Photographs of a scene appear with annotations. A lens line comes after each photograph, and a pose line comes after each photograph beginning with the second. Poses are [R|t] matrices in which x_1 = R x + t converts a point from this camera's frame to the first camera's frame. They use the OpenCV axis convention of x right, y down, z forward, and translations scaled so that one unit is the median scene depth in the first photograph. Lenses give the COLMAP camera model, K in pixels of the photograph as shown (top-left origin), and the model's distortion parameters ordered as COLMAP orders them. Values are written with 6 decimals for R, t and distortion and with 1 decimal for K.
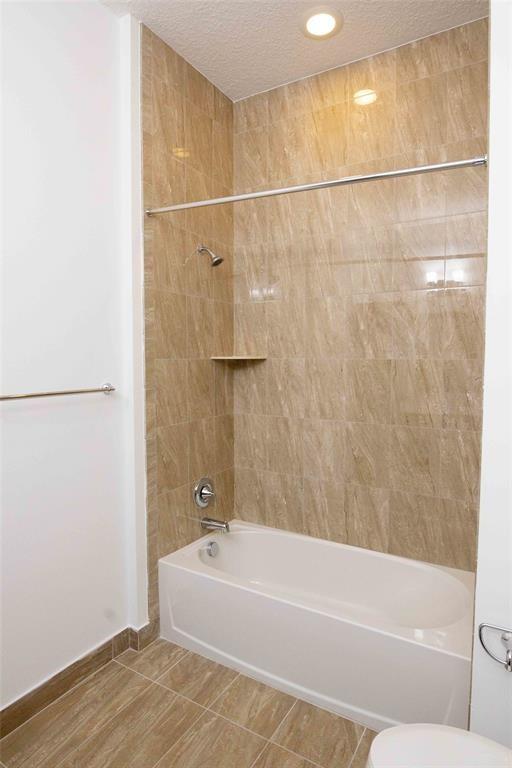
lens RADIAL K [[442.6, 0, 256.0], [0, 442.6, 384.0], [0, 0, 1]] dist [-0.022801, 0.001058]
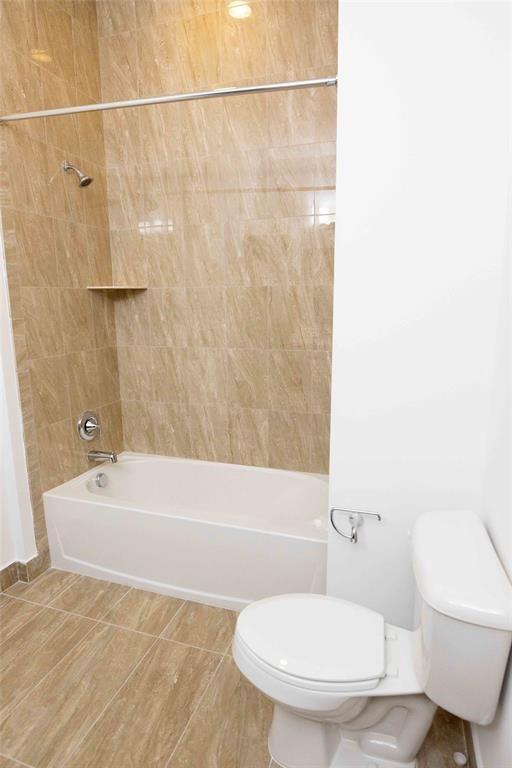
lens RADIAL K [[442.6, 0, 256.0], [0, 442.6, 384.0], [0, 0, 1]] dist [-0.022801, 0.001058]
pose [[0.976422, -0.049887, 0.210027, 0.048447], [0.023095, 0.991488, 0.128136, 0.037034], [-0.214631, -0.120264, 0.969263, -0.029420]]
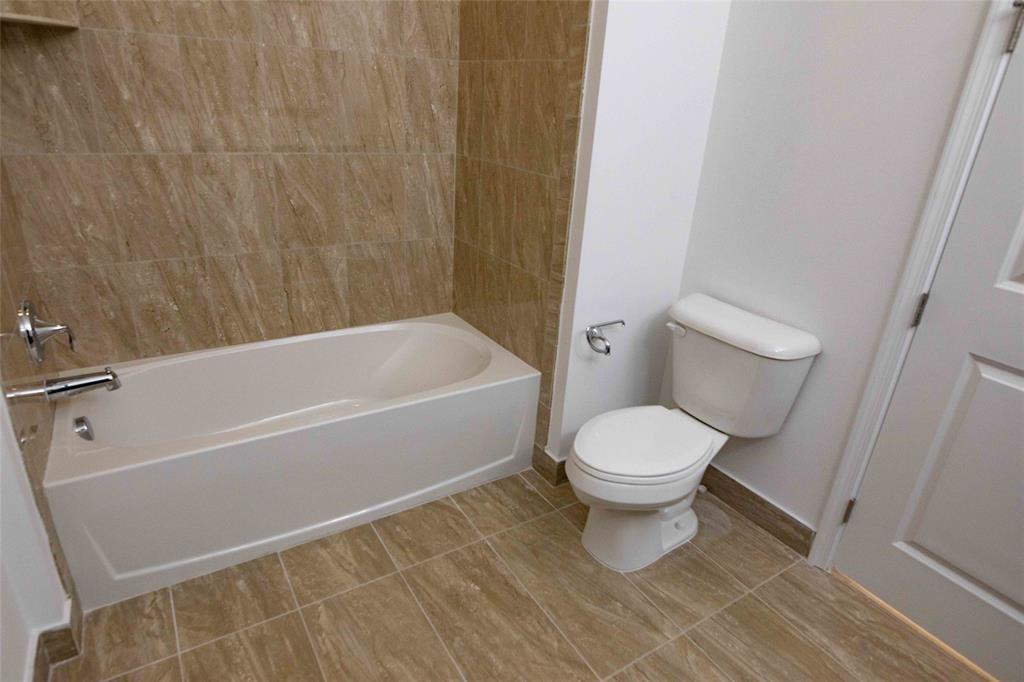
lens RADIAL K [[590.1, 0, 512.0], [0, 590.1, 341.0], [0, 0, 1]] dist [-0.022801, 0.001058]
pose [[0.443050, -0.323262, 0.836186, -0.439240], [-0.009647, 0.930954, 0.365010, 0.026276], [-0.896445, -0.169784, 0.409341, 0.311103]]
